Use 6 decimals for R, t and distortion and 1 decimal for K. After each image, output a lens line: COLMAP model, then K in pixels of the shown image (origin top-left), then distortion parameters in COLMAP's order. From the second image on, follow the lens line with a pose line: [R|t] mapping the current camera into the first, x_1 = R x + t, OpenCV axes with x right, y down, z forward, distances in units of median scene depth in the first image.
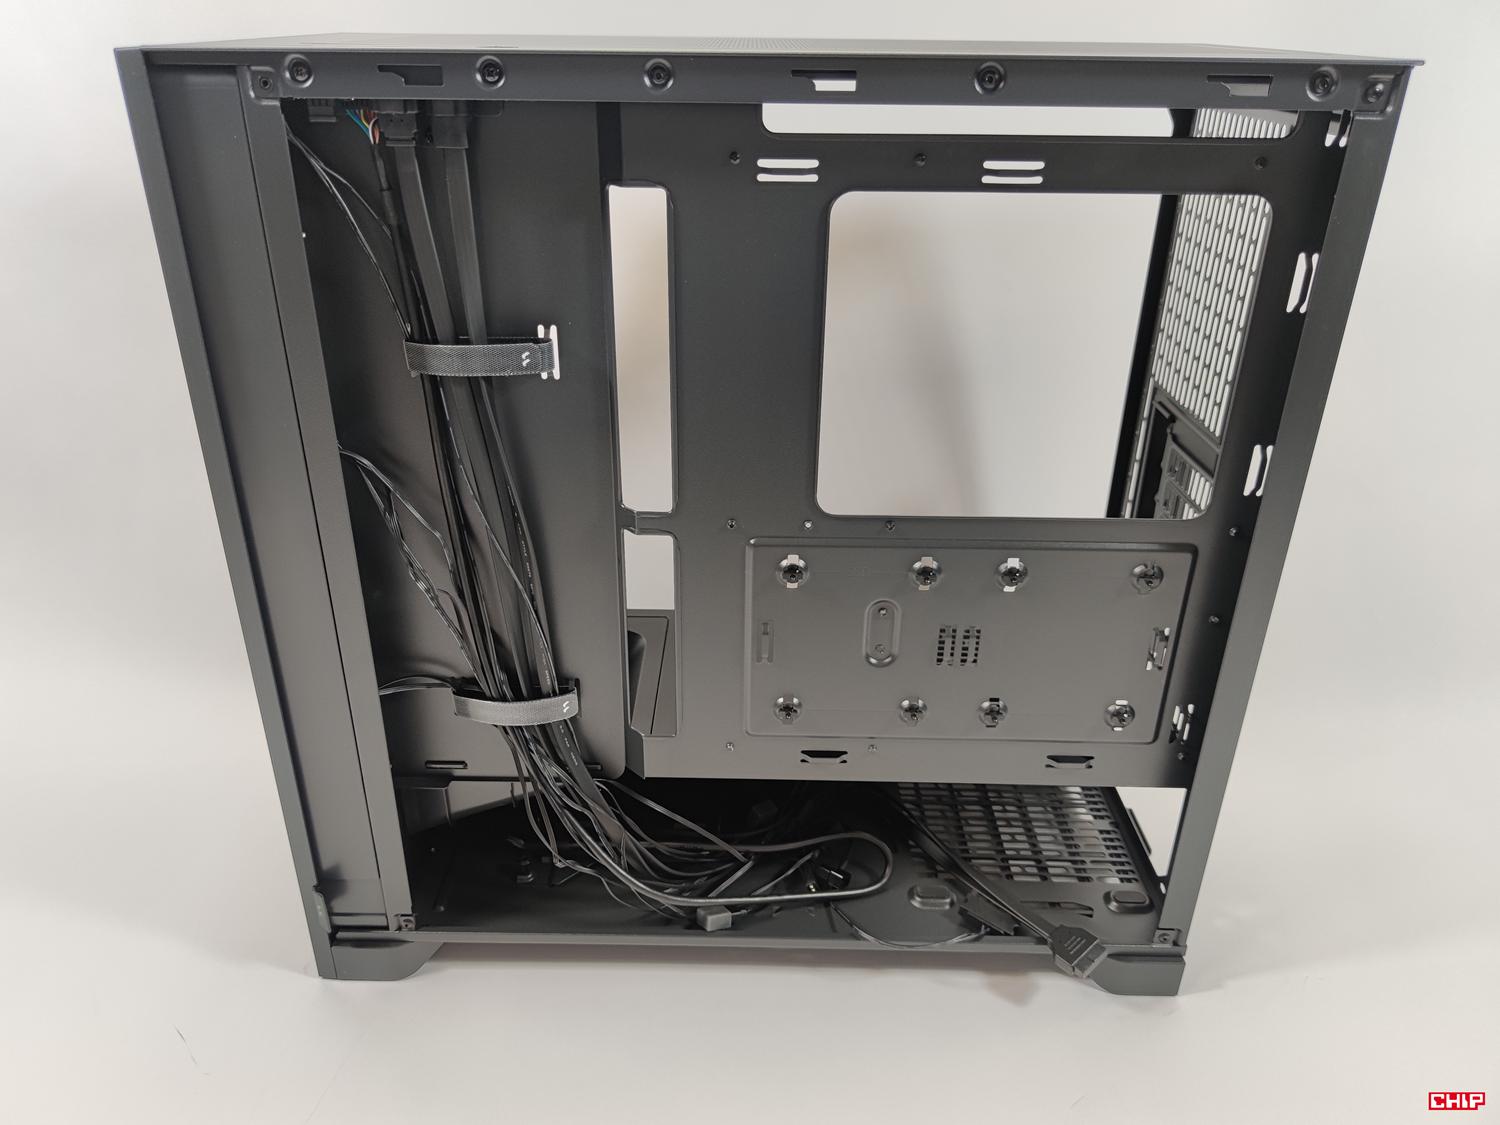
lens RADIAL K [[1100.2, 0, 750.5], [0, 1100.2, 561.5], [0, 0, 1]] dist [0.001094, -0.006572]
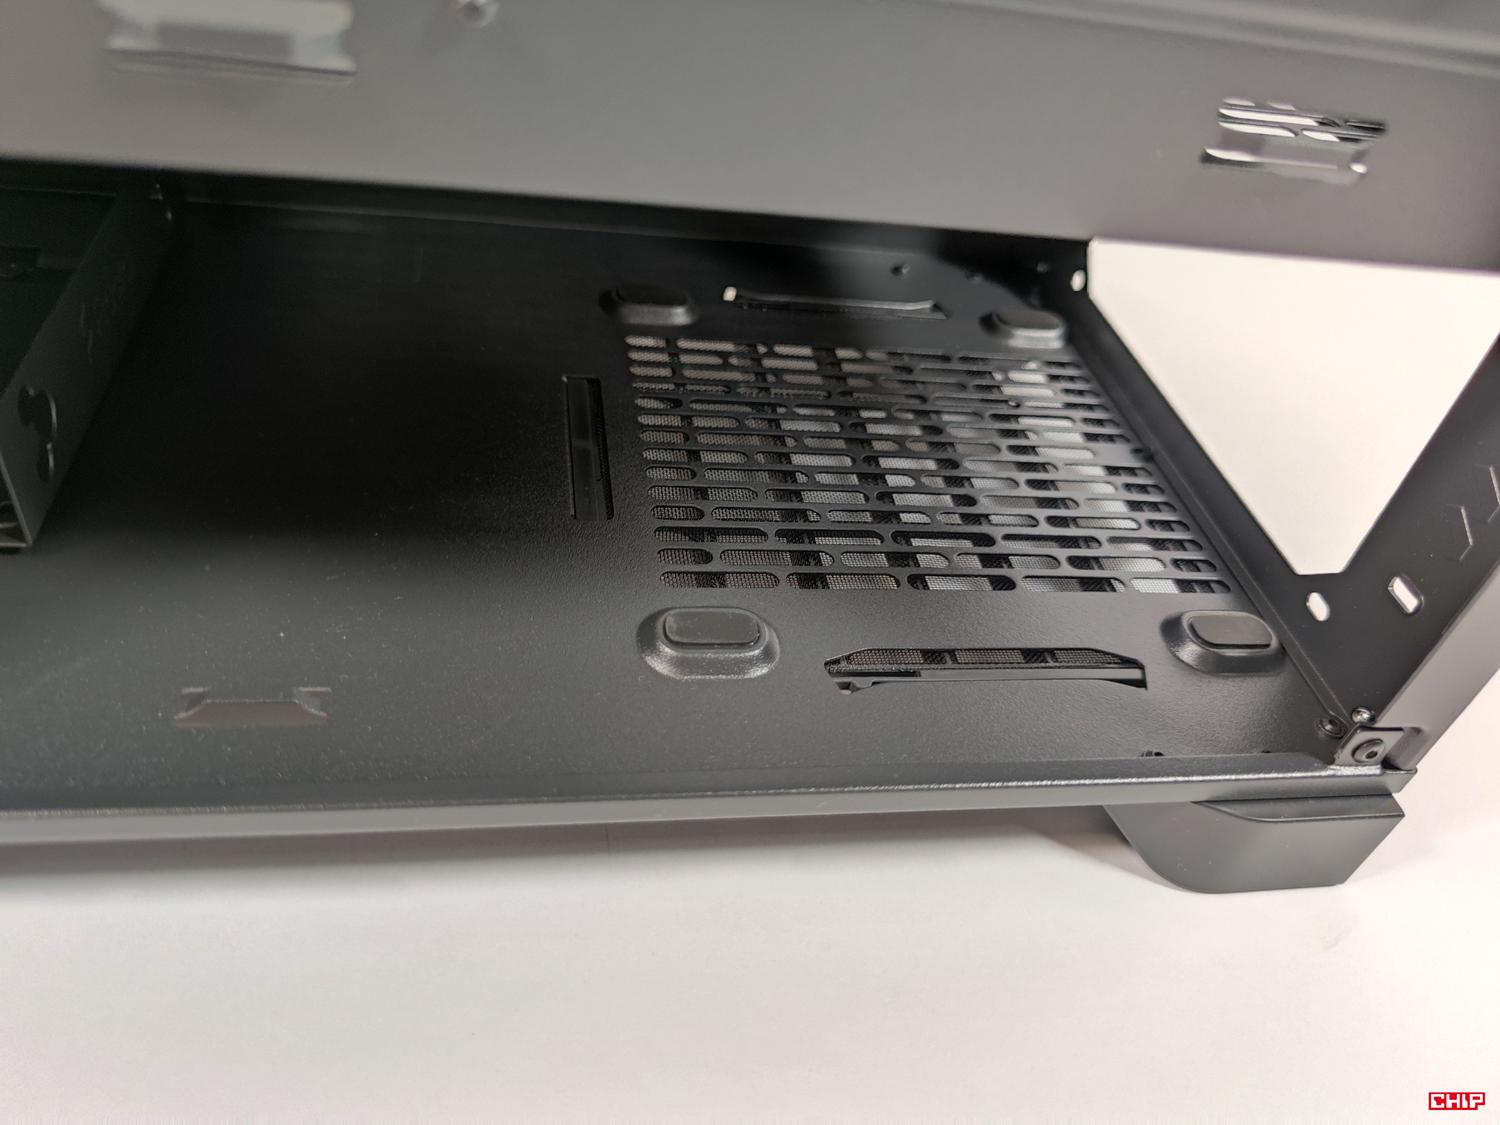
lens RADIAL K [[1105.4, 0, 752.7], [0, 1105.4, 564.0], [0, 0, 1]] dist [-0.006540, -0.024966]
pose [[0.974957, -0.011780, 0.222081, 0.098754], [-0.049558, 0.961978, 0.268592, 0.181773], [-0.216801, -0.272871, 0.937304, 0.656765]]
